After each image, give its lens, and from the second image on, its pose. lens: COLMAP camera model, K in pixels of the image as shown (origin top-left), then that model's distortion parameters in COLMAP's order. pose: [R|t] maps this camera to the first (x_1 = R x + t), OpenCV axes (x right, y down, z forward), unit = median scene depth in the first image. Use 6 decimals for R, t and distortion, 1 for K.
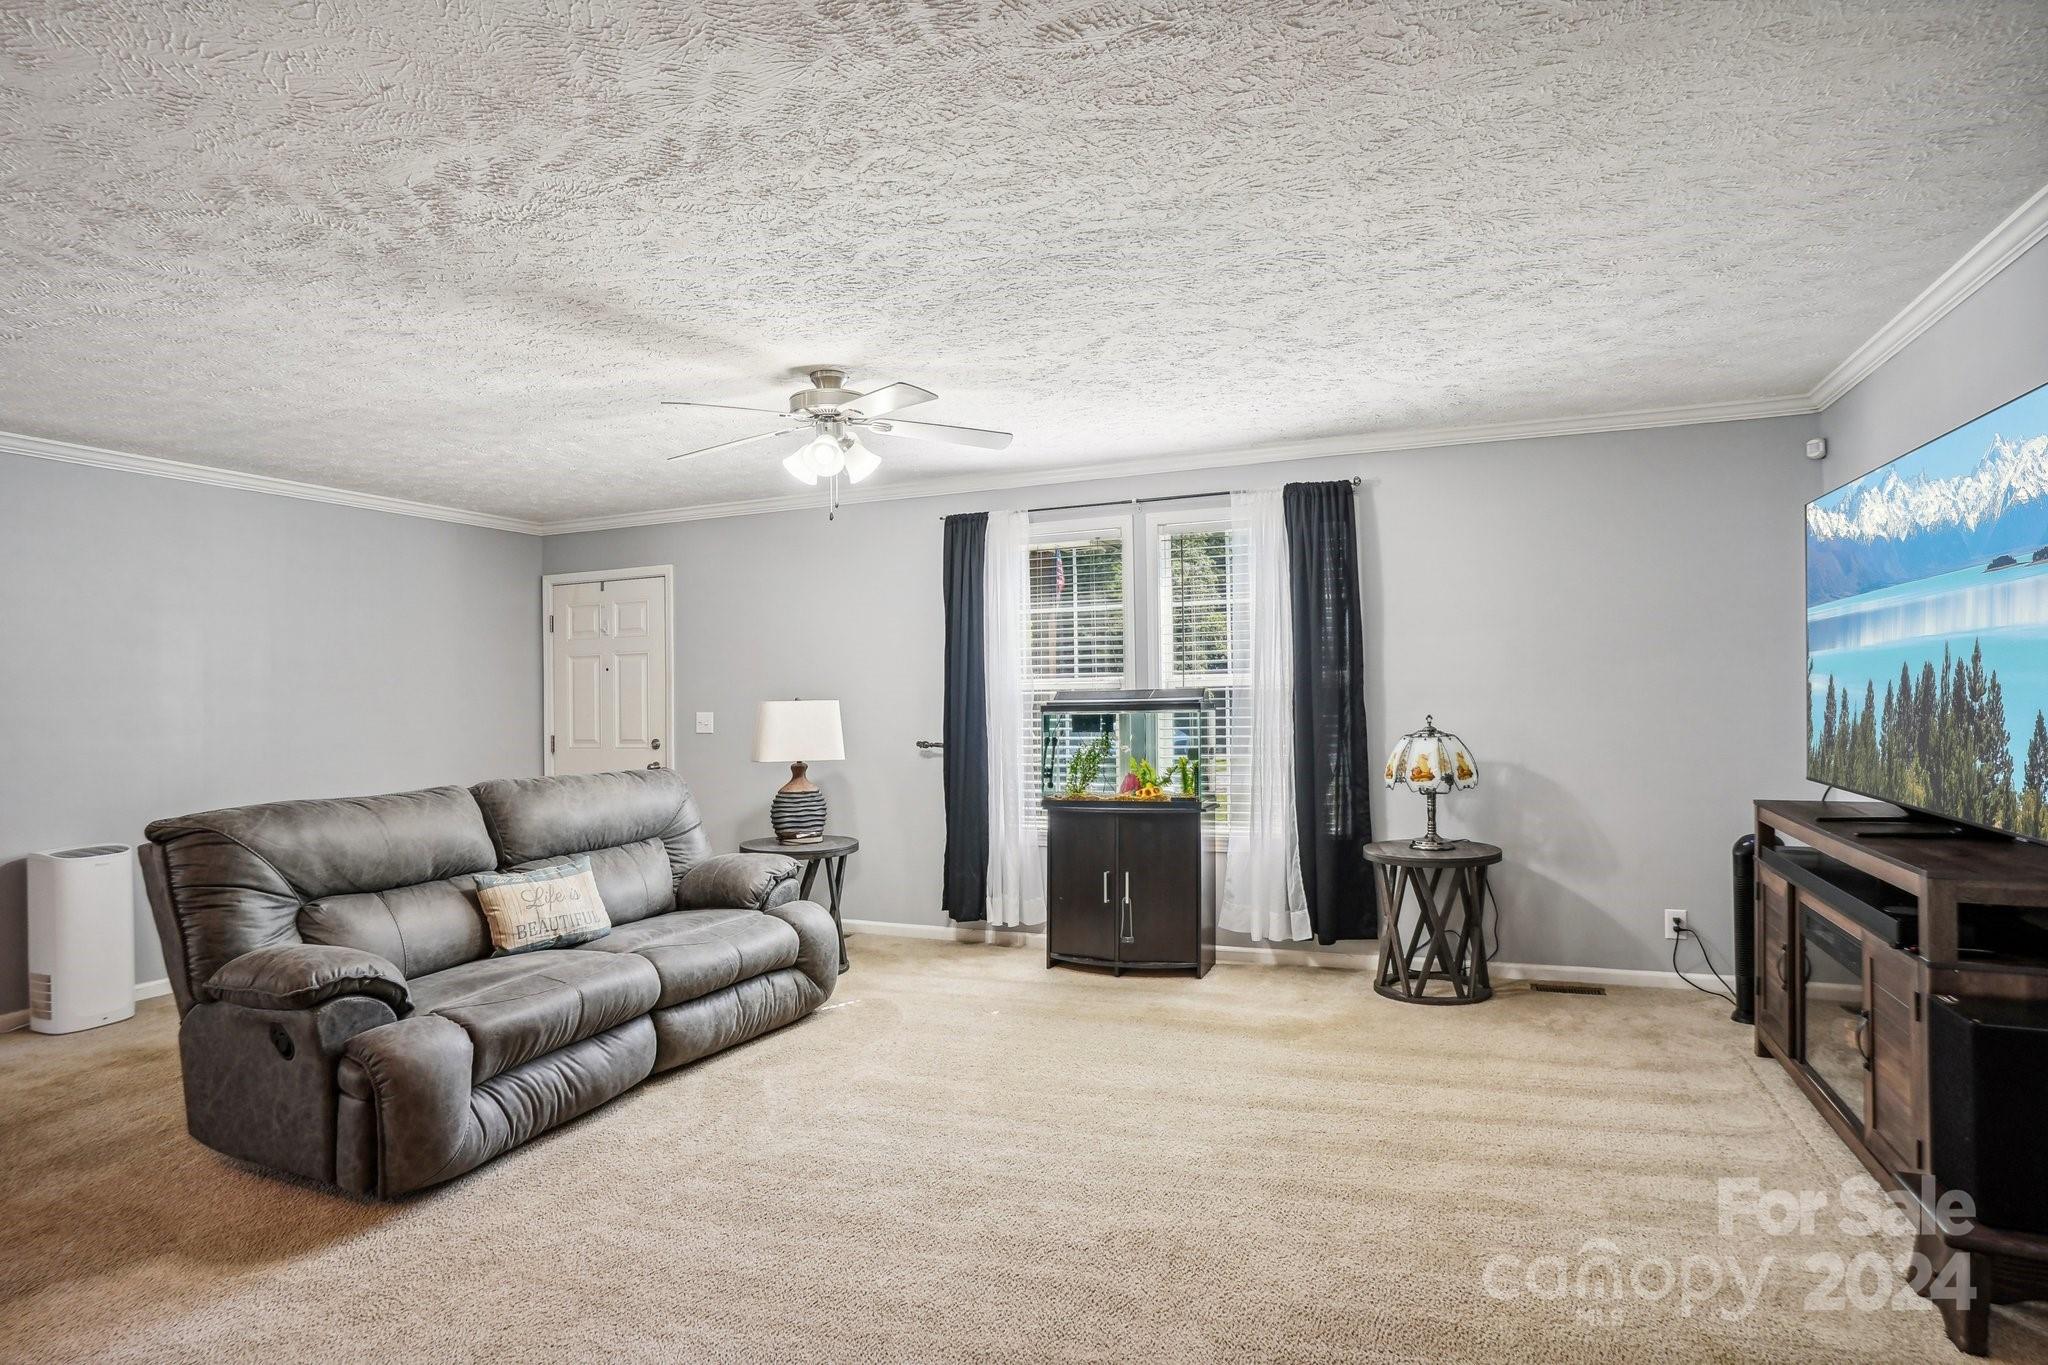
lens RADIAL K [[1096.5, 0, 1033.1], [0, 1096.5, 669.5], [0, 0, 1]] dist [-0.073133, 0.039946]
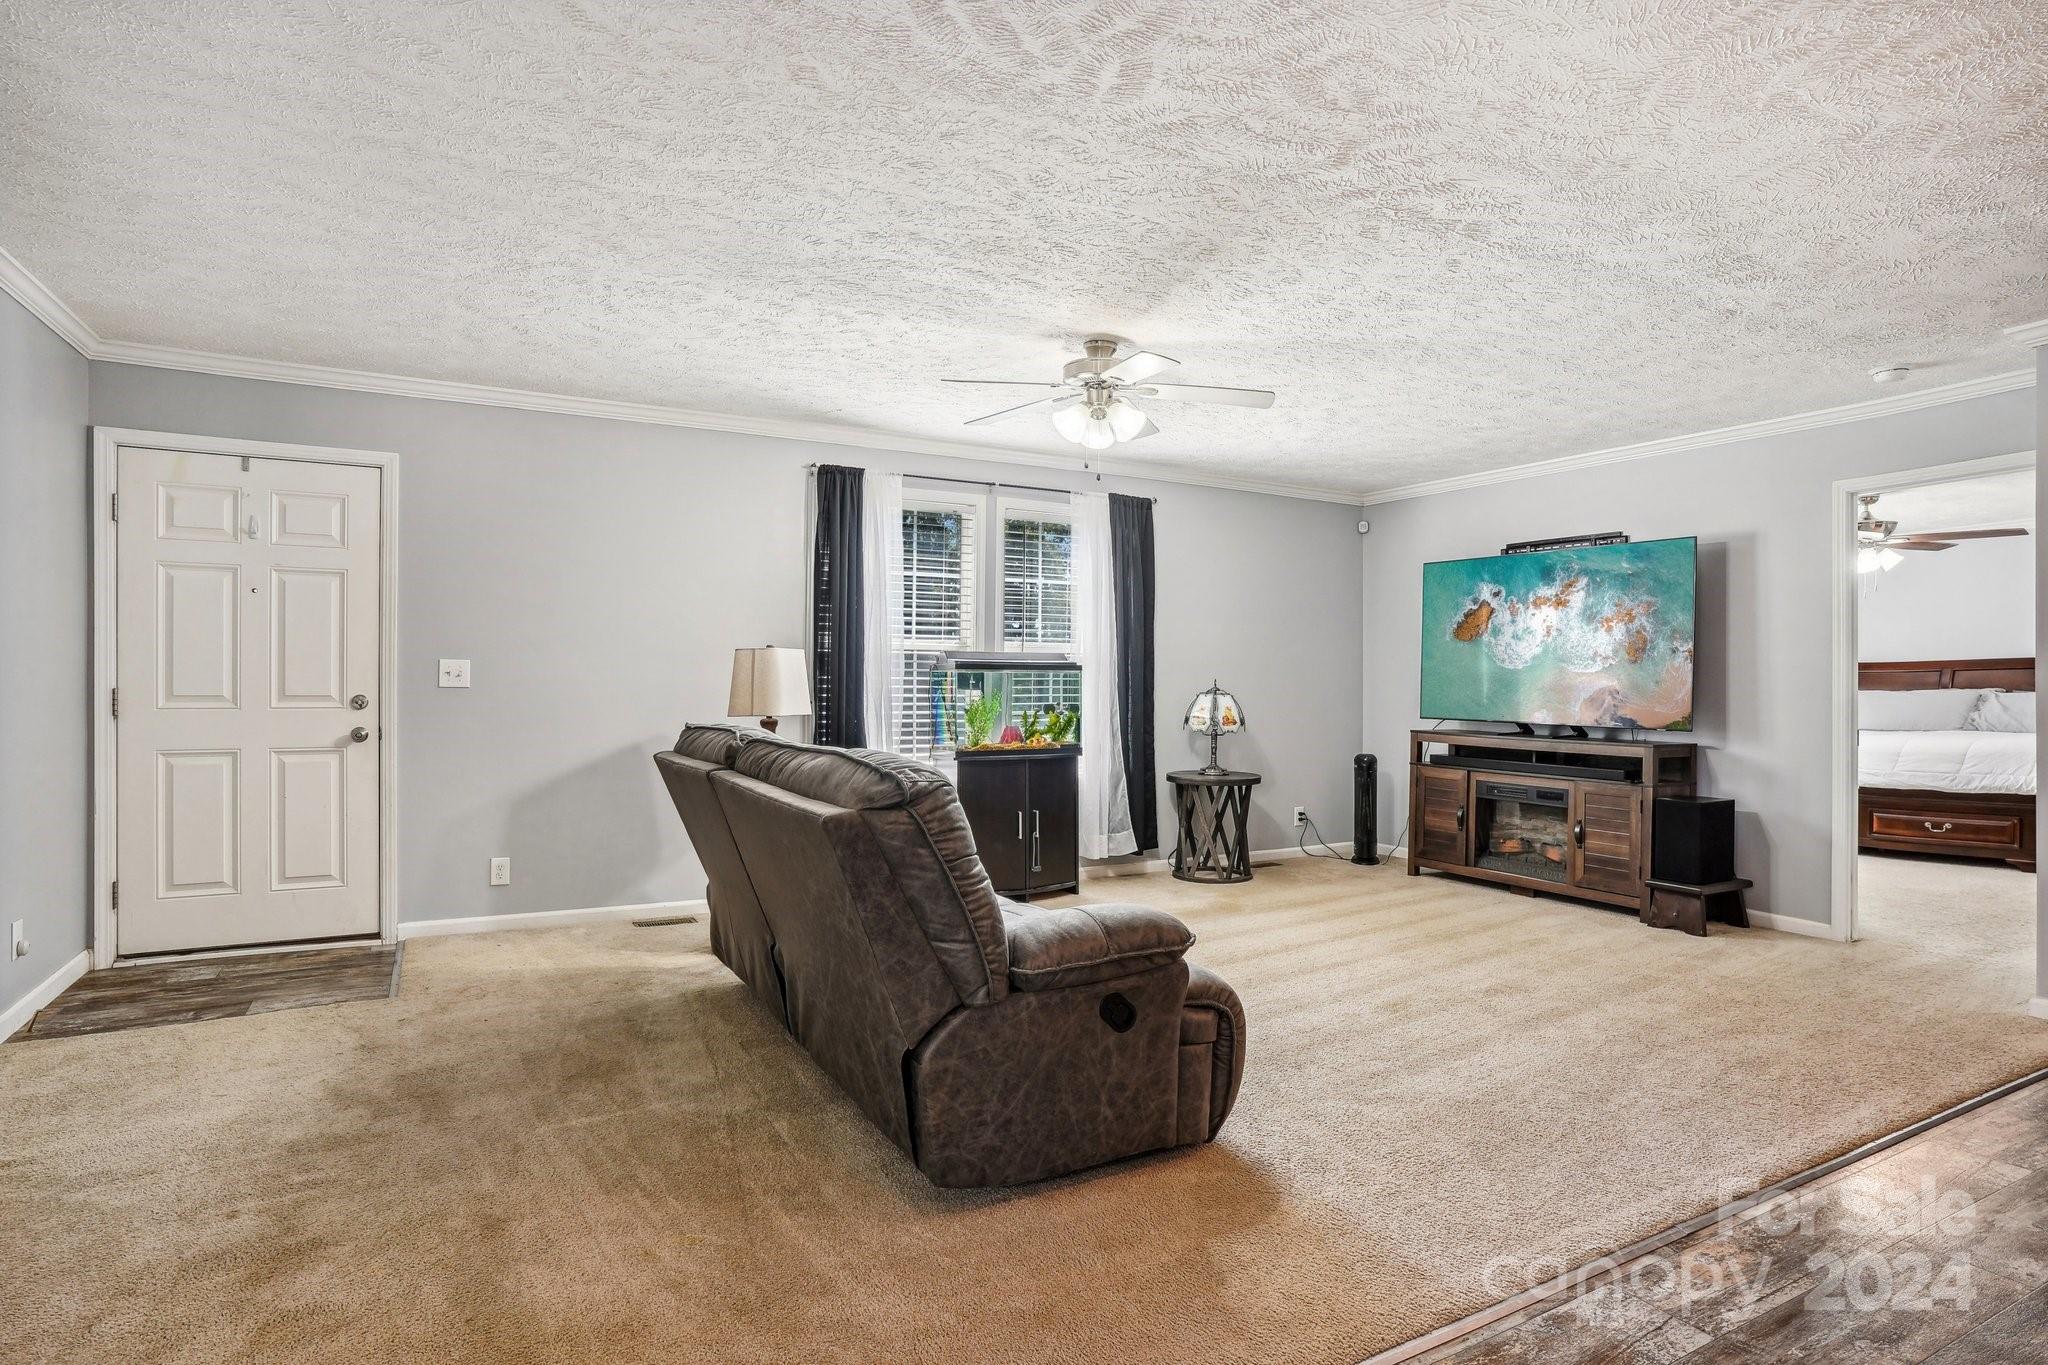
lens RADIAL K [[1096.5, 0, 1033.1], [0, 1096.5, 669.5], [0, 0, 1]] dist [-0.073133, 0.039946]
pose [[0.618443, 0.030823, 0.785225, -0.819996], [-0.039822, 0.999176, -0.007857, 0.046525], [-0.784820, -0.026410, 0.619161, 0.292463]]
